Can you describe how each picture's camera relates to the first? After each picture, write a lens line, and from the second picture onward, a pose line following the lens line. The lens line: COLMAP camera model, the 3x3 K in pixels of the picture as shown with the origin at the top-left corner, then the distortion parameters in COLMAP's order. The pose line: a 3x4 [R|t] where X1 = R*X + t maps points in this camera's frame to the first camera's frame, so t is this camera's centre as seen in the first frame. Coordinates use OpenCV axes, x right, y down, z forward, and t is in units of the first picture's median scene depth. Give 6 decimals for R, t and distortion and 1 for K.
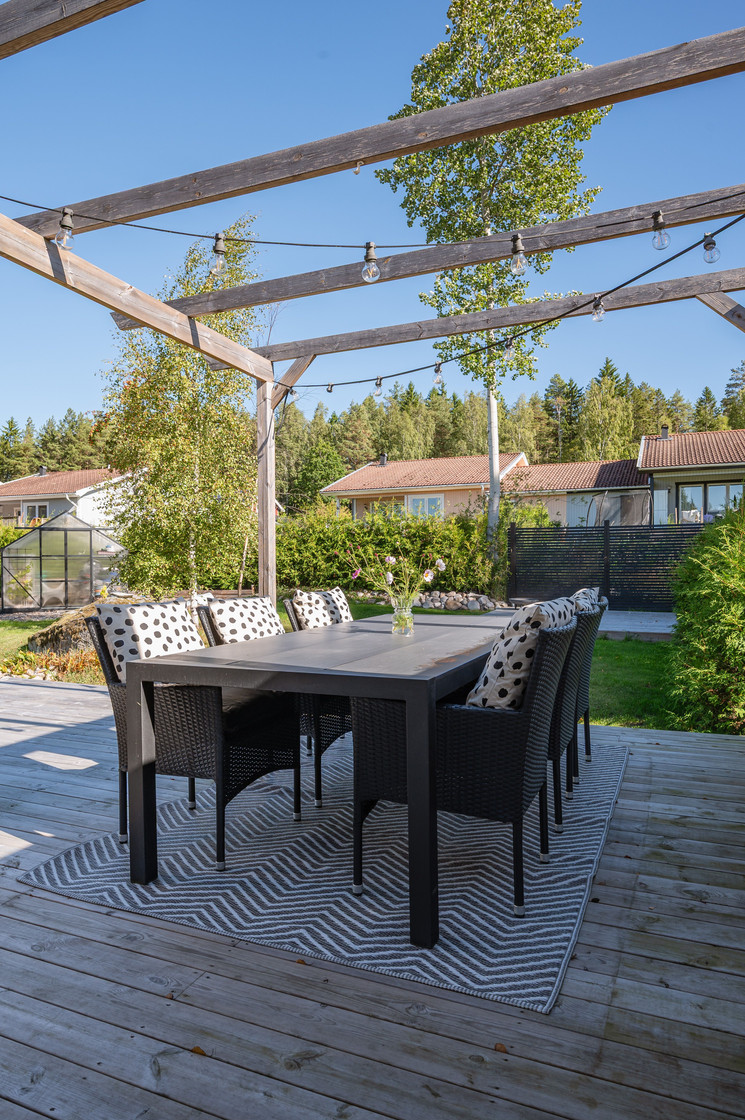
lens RADIAL K [[667.3, 0, 470.4], [0, 667.3, 576.6], [0, 0, 1]] dist [-0.004495, -0.001295]
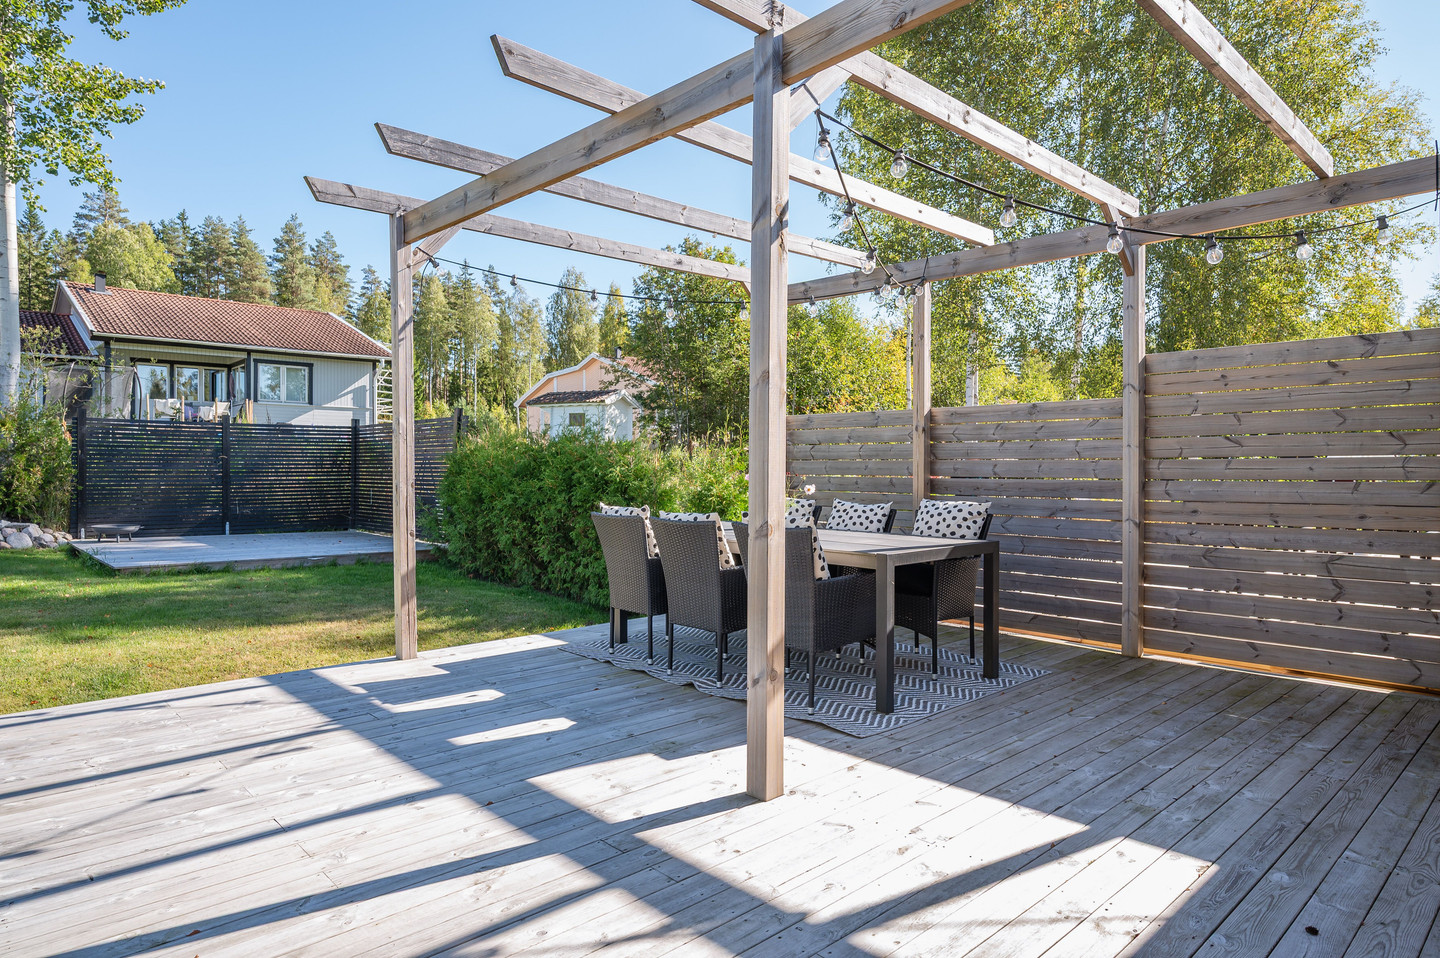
lens RADIAL K [[814.6, 0, 720.0], [0, 814.6, 479.0], [0, 0, 1]] dist [-0.031239, -0.000711]
pose [[0.444445, -0.002819, 0.895802, -1.403281], [0.008300, 0.999965, -0.000971, -0.019565], [-0.895768, 0.007866, 0.444453, 0.363448]]
